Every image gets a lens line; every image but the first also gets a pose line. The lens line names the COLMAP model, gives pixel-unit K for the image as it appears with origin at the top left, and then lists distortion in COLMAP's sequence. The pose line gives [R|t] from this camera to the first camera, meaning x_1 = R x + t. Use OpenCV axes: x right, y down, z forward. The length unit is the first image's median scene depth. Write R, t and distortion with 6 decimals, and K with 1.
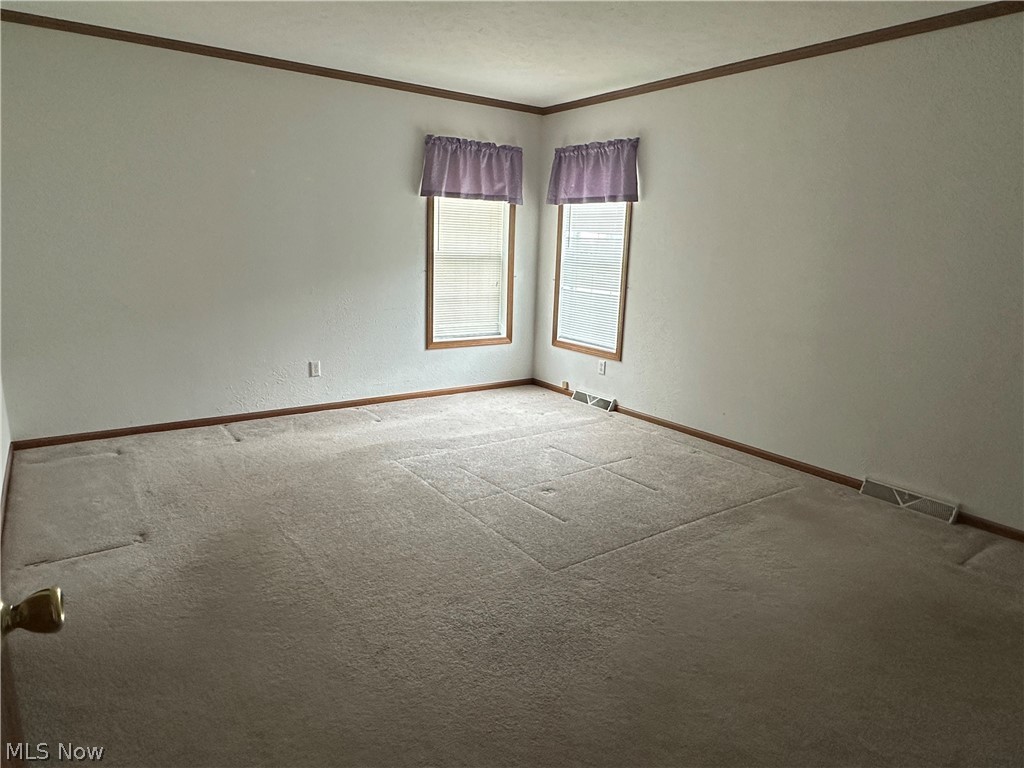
lens RADIAL K [[636.9, 0, 512.0], [0, 636.9, 384.0], [0, 0, 1]] dist [-0.005988, -0.001636]
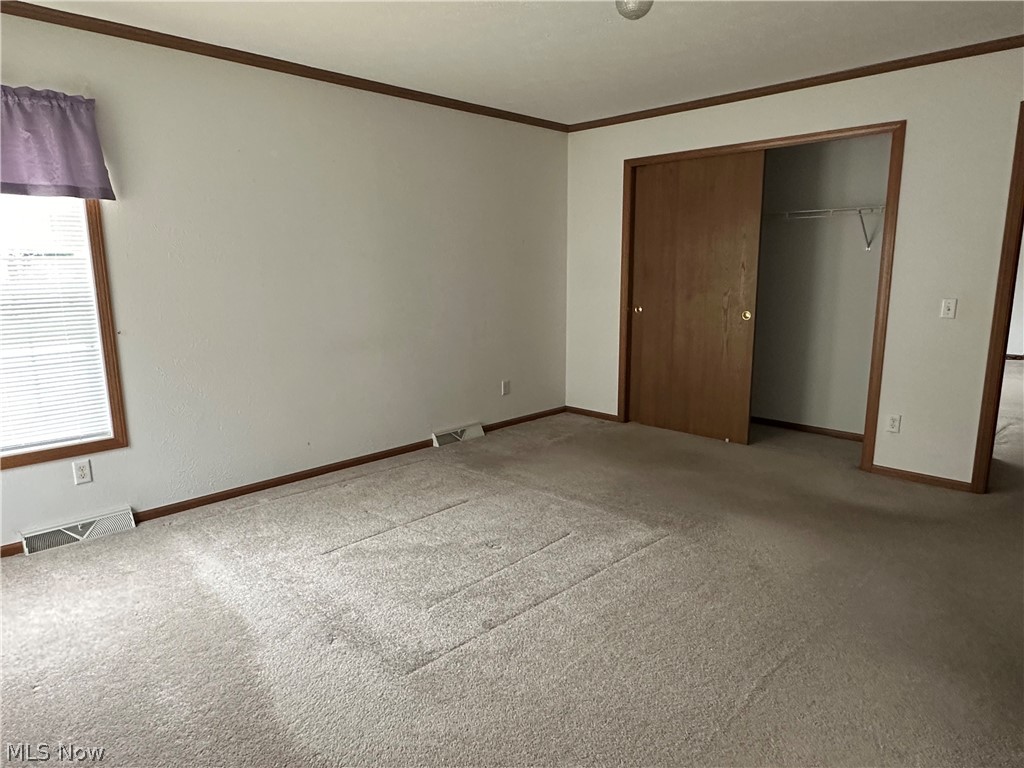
lens RADIAL K [[636.9, 0, 512.0], [0, 636.9, 384.0], [0, 0, 1]] dist [-0.005988, -0.001636]
pose [[-0.170829, -0.211573, 0.962317, -1.118952], [0.218633, 0.944186, 0.246398, -0.376744], [-0.960738, 0.252487, -0.115038, 1.524931]]
